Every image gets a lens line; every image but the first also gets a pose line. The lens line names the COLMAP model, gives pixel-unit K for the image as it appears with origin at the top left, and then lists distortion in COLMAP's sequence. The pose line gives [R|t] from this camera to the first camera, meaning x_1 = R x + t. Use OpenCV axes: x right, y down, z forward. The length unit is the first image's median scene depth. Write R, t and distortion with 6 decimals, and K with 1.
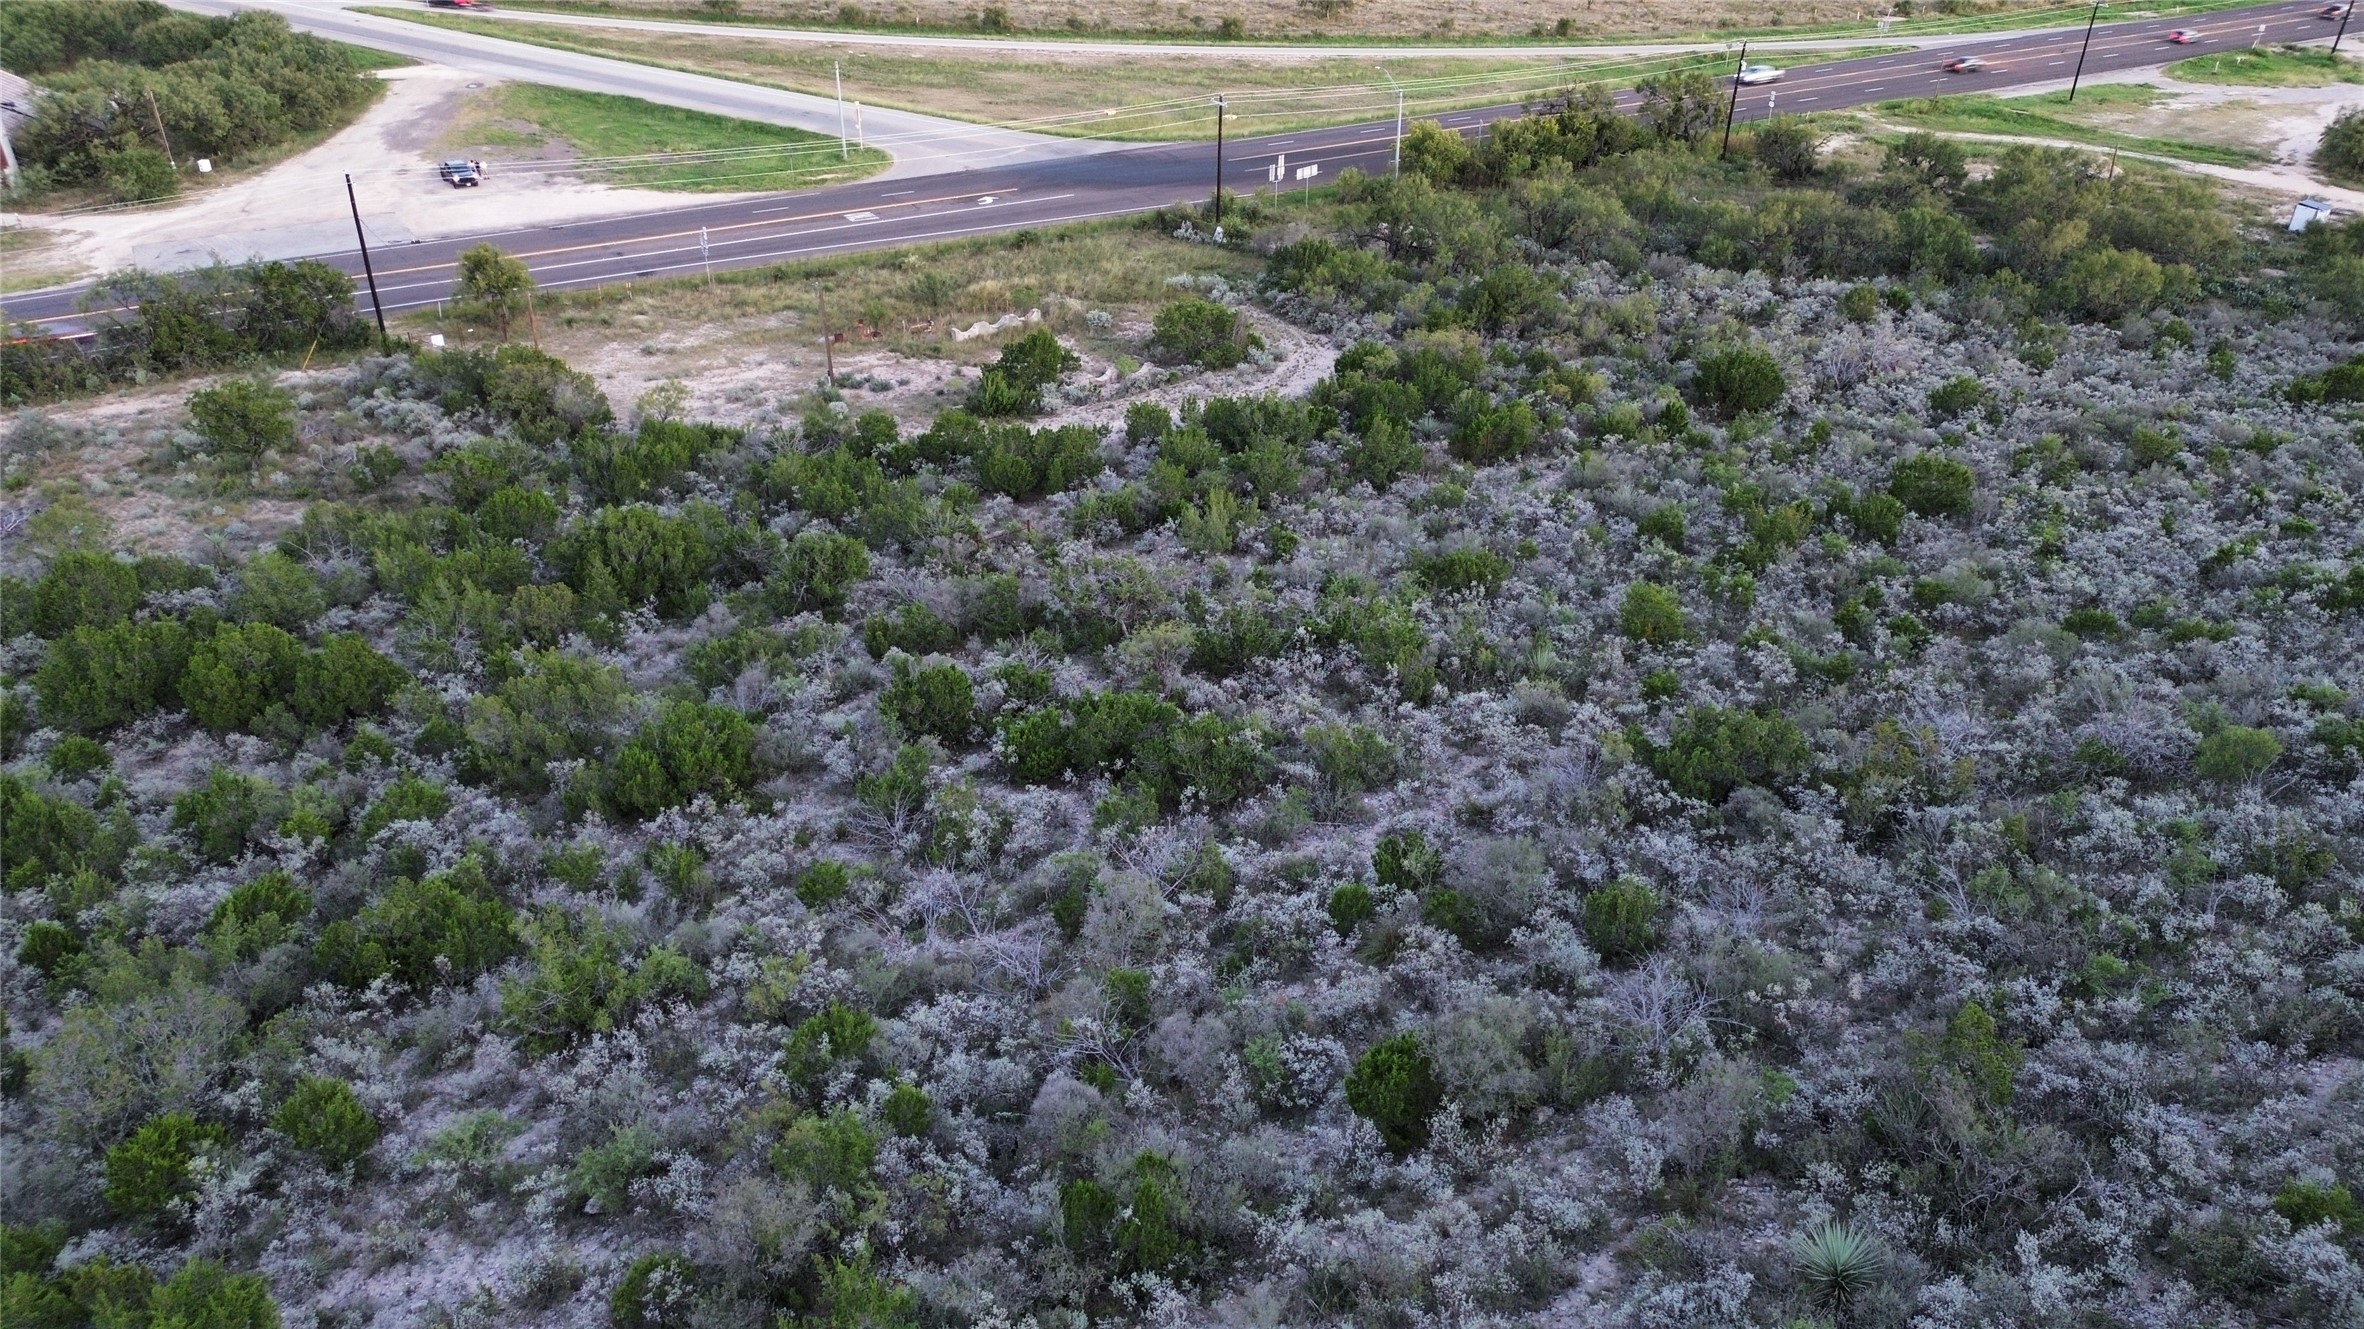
lens RADIAL K [[1676.3, 0, 1188.3], [0, 1676.3, 675.4], [0, 0, 1]] dist [0.072403, -0.069787]
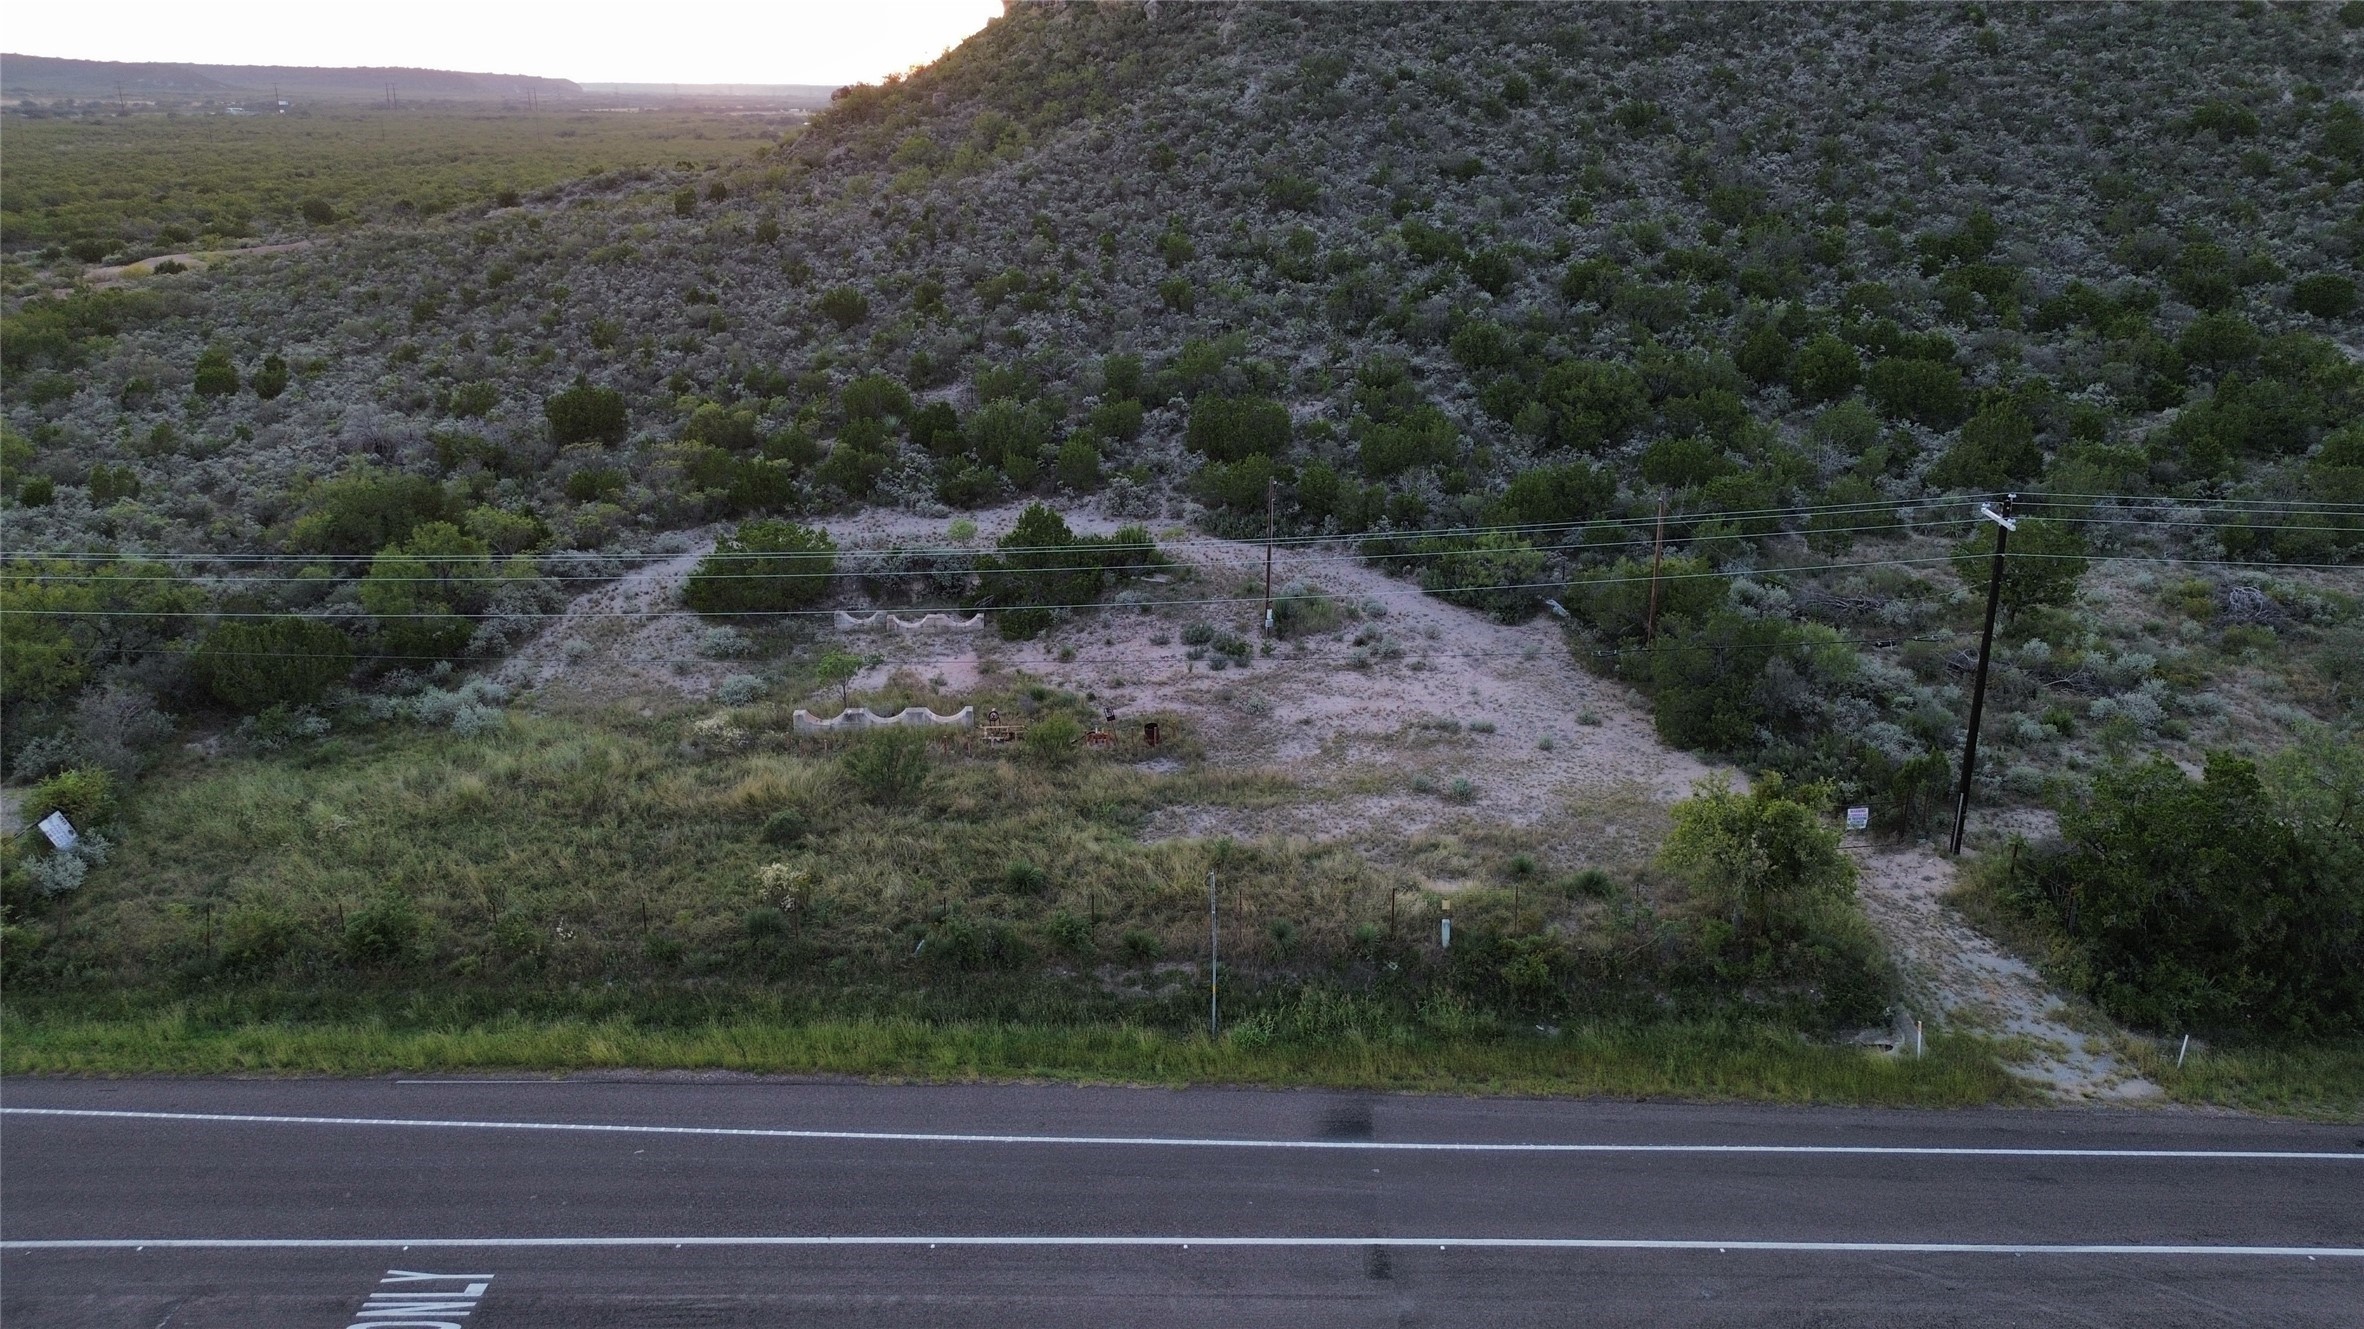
lens RADIAL K [[1676.3, 0, 1177.0], [0, 1676.3, 667.2], [0, 0, 1]] dist [0.072403, -0.069787]
pose [[-0.831207, -0.190126, 0.522443, -0.420840], [0.277998, 0.671661, 0.686723, -0.500601], [-0.481469, 0.716047, -0.505435, 1.047973]]
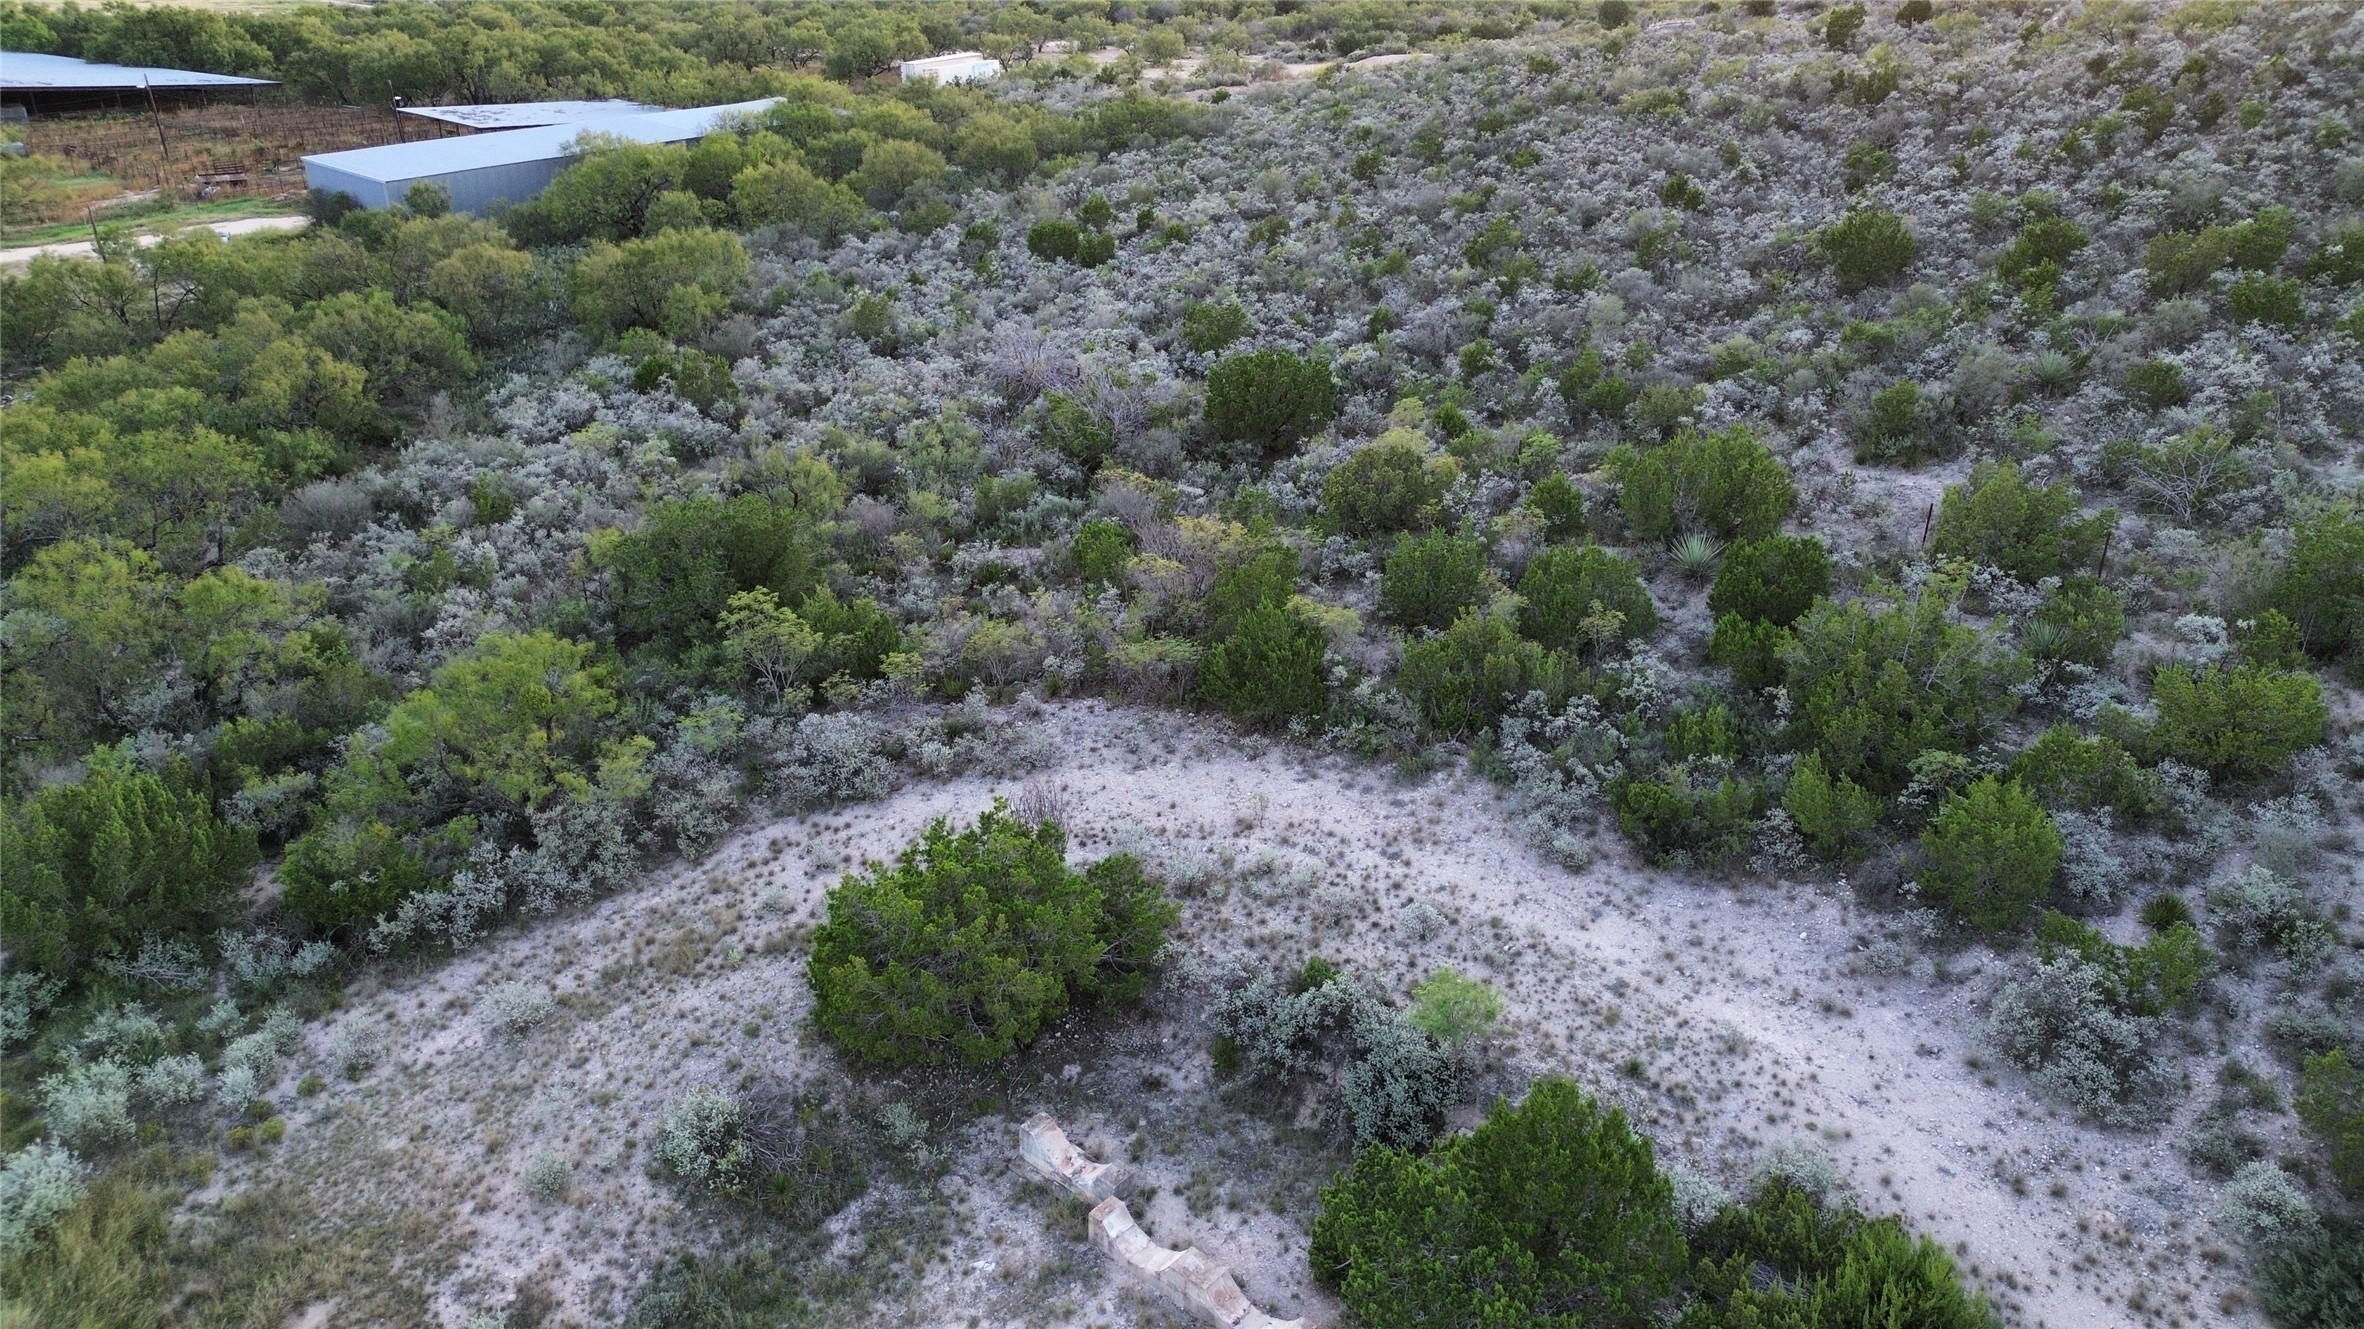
lens RADIAL K [[1676.3, 0, 1184.5], [0, 1676.3, 665.1], [0, 0, 1]] dist [0.072403, -0.069787]
pose [[-0.193513, -0.424921, 0.884305, -0.198280], [0.497327, 0.734472, 0.461754, -0.289627], [-0.845706, 0.529144, 0.069195, 0.731718]]
